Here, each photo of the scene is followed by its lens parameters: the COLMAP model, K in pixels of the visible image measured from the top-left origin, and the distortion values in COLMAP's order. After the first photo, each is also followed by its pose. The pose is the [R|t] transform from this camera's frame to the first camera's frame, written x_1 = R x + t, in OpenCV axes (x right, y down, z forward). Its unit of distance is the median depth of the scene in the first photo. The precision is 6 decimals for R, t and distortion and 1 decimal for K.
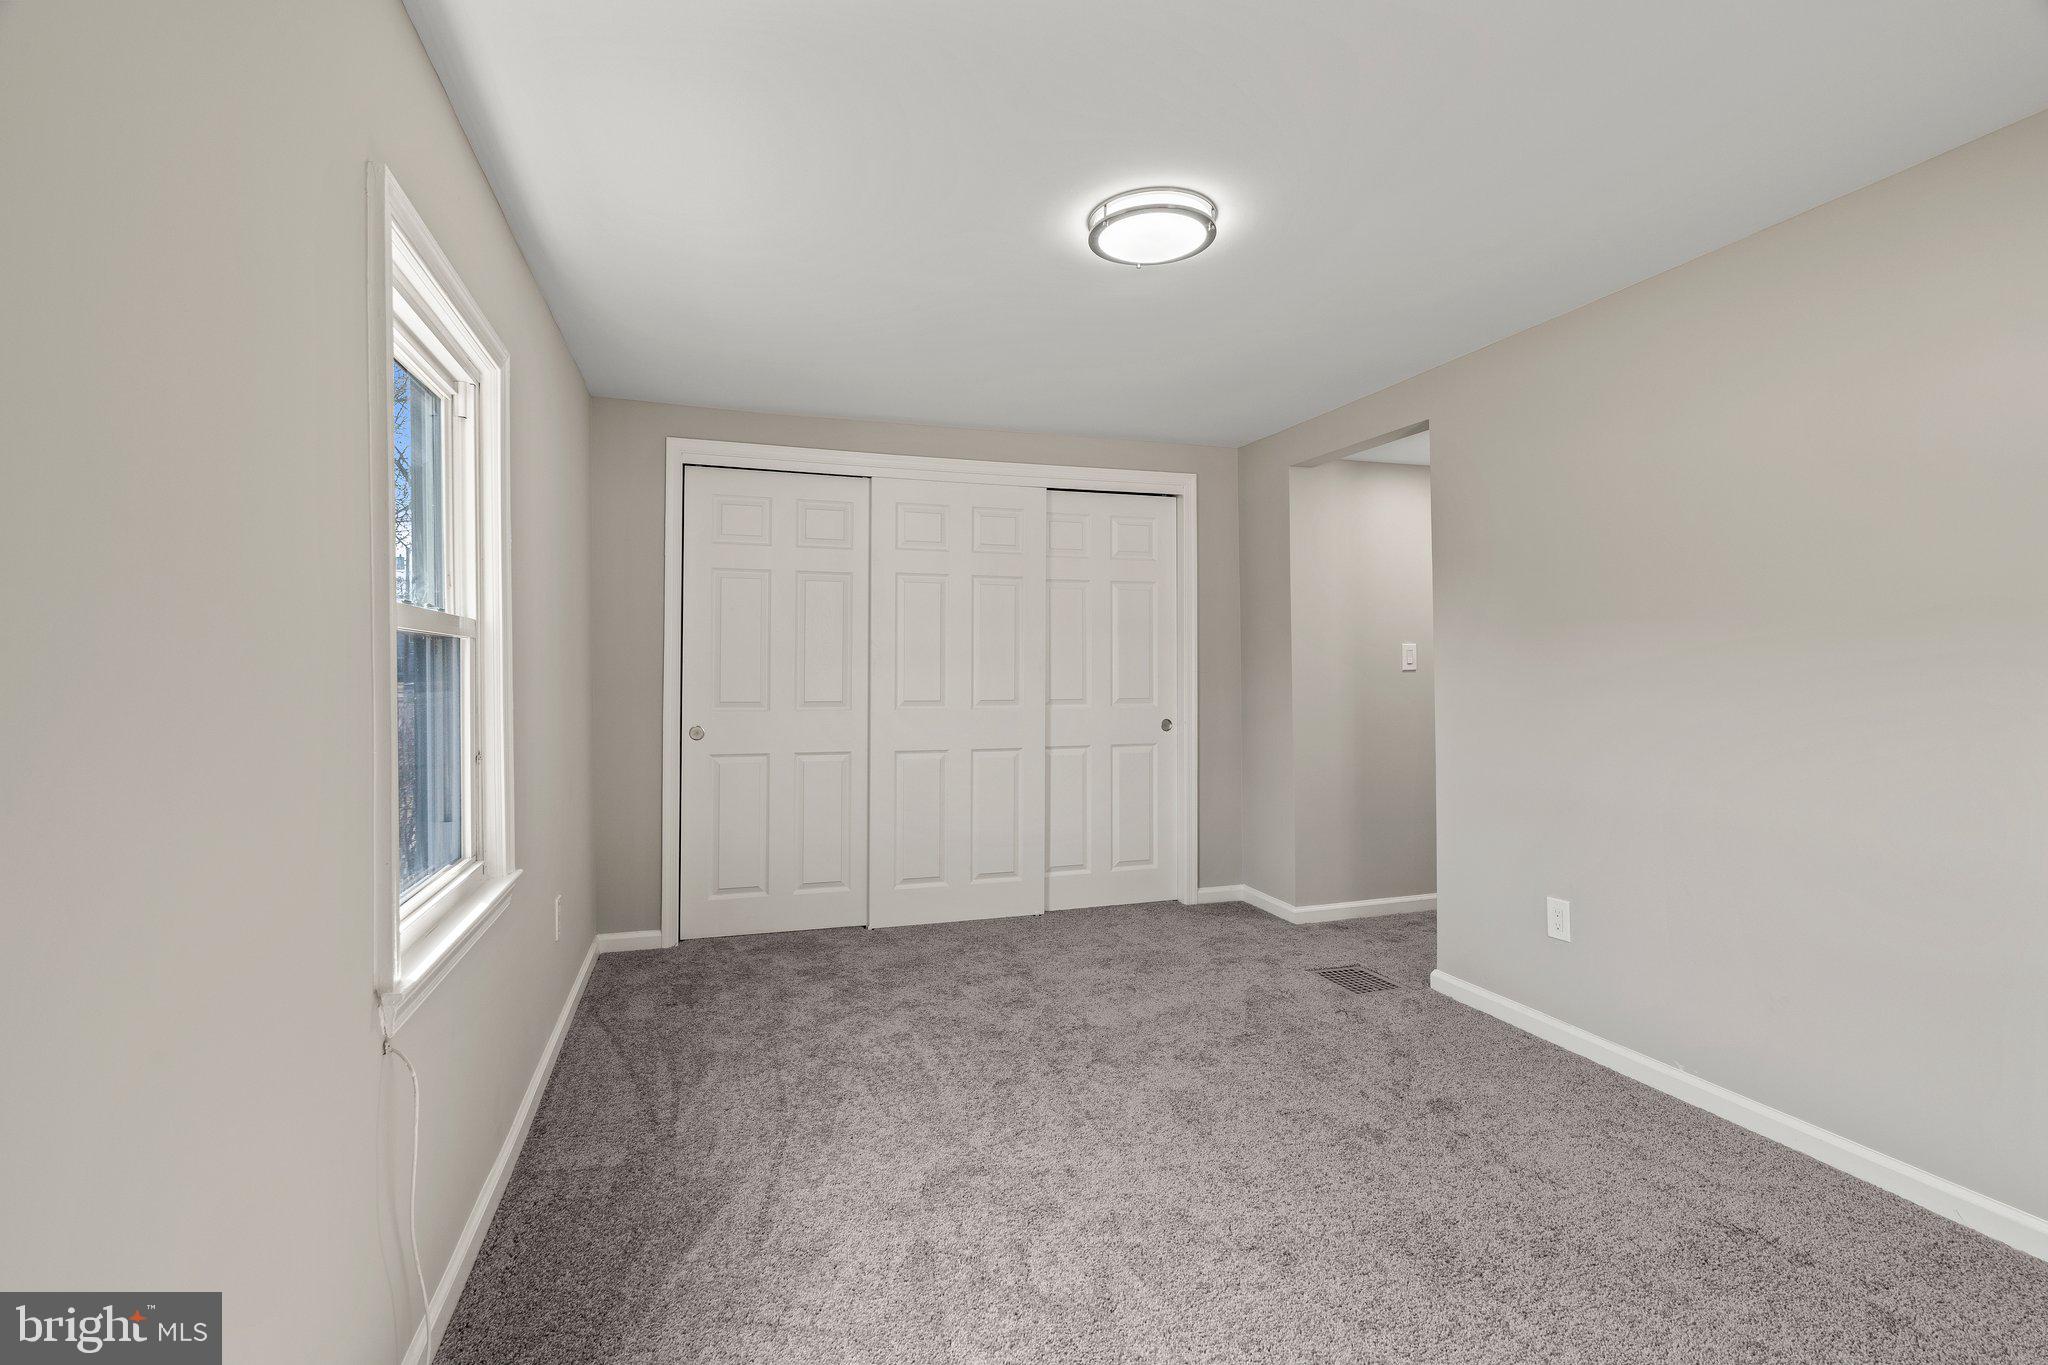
lens RADIAL K [[935.3, 0, 1030.7], [0, 935.3, 678.4], [0, 0, 1]] dist [-0.000624, 0.000332]
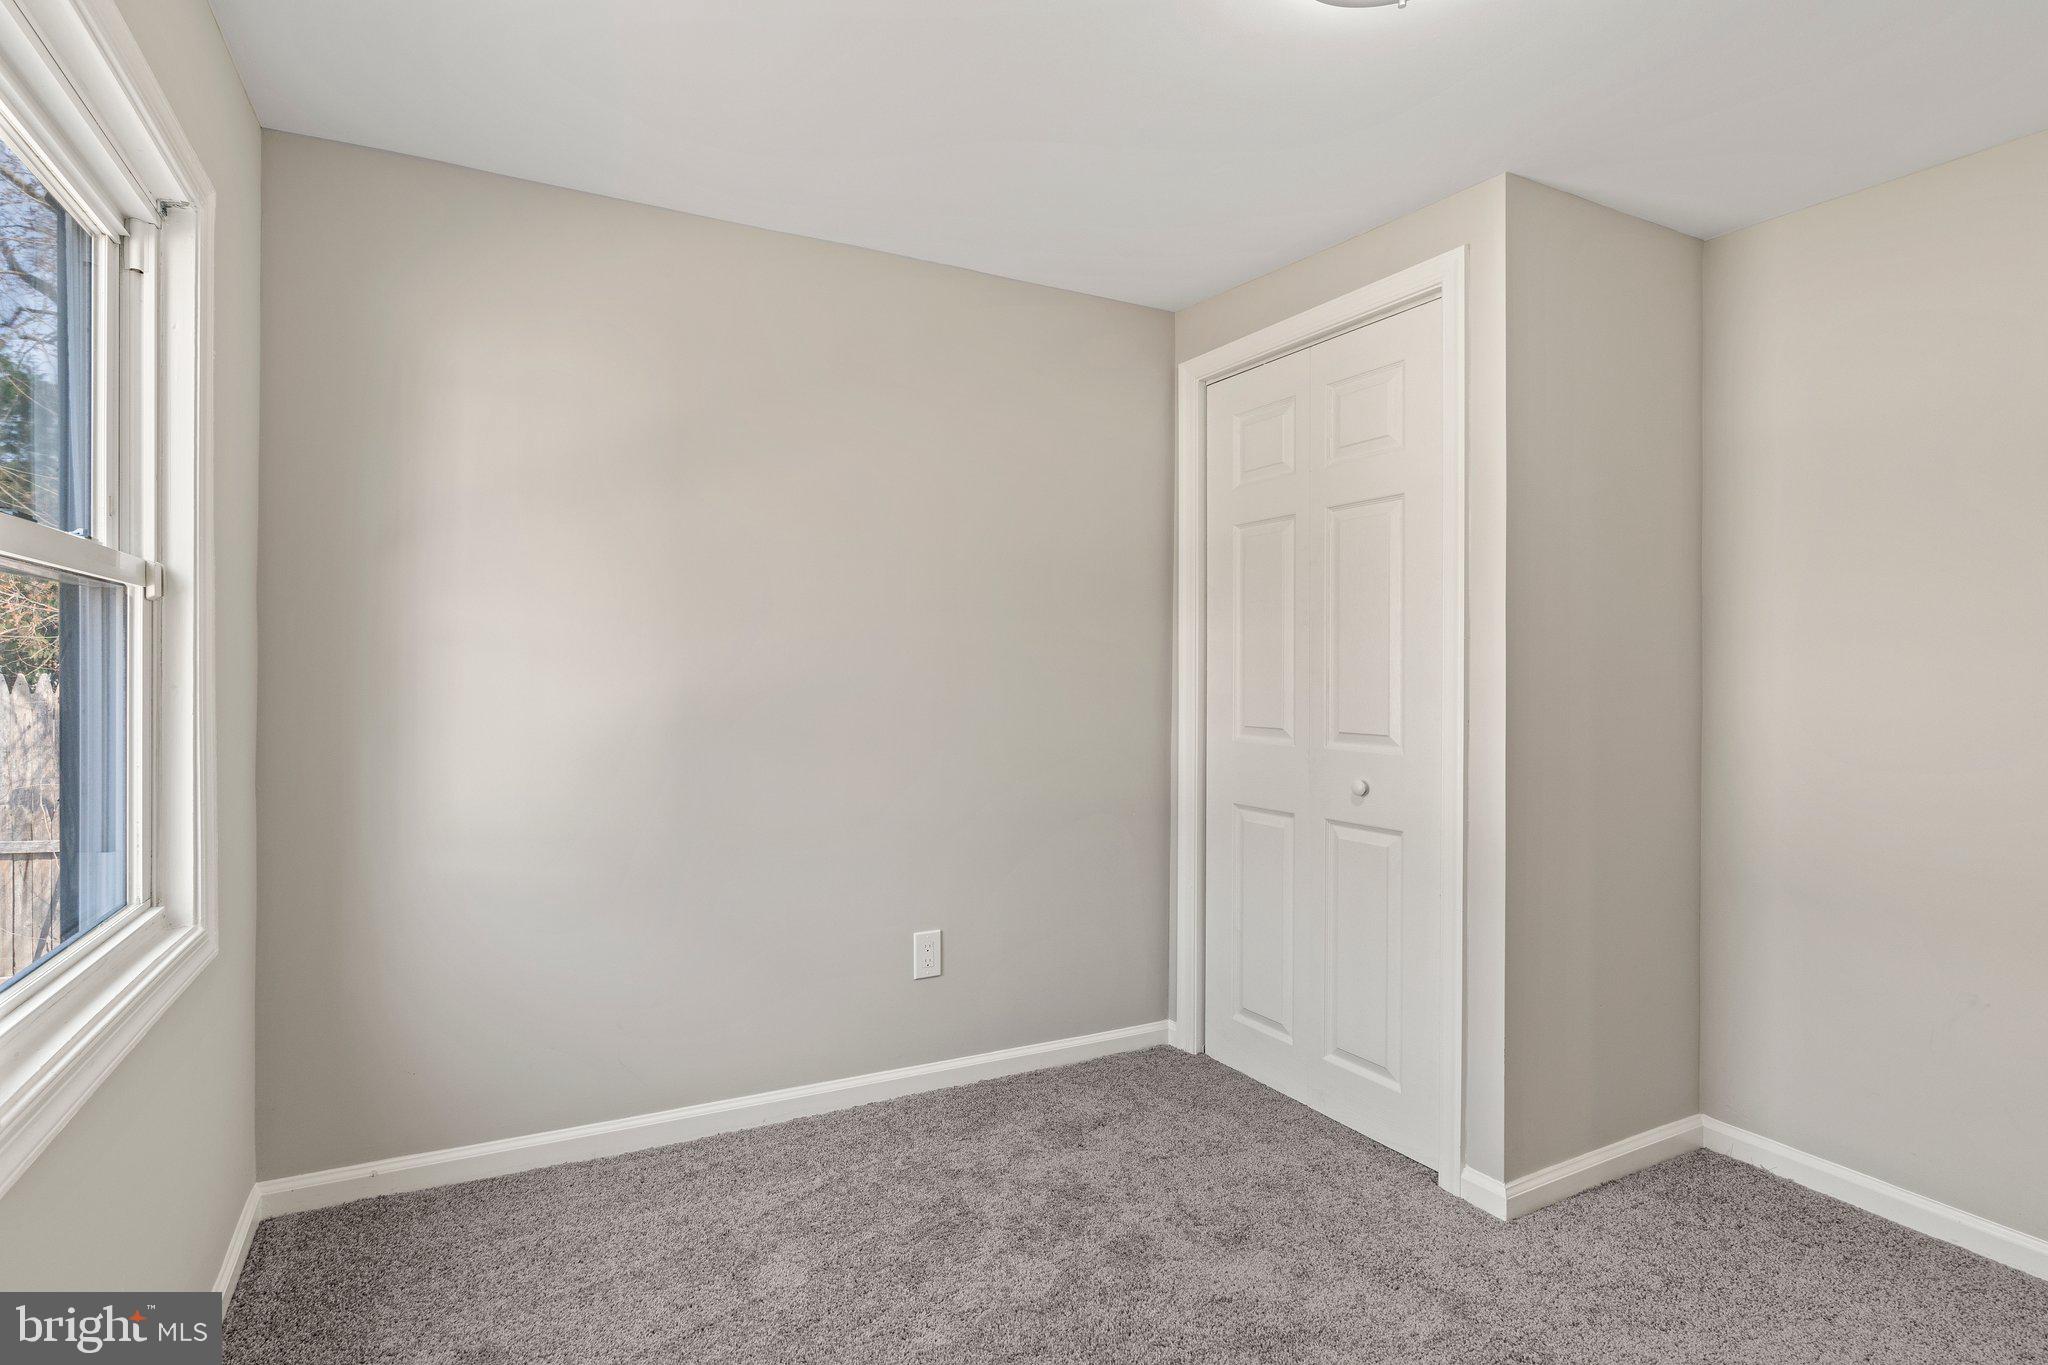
lens RADIAL K [[935.3, 0, 1030.7], [0, 935.3, 678.4], [0, 0, 1]] dist [-0.000624, 0.000332]
pose [[0.985639, 0.010543, 0.168539, -0.070537], [-0.014603, 0.999632, 0.022868, 0.001250], [-0.168235, -0.025001, 0.985430, 0.212179]]
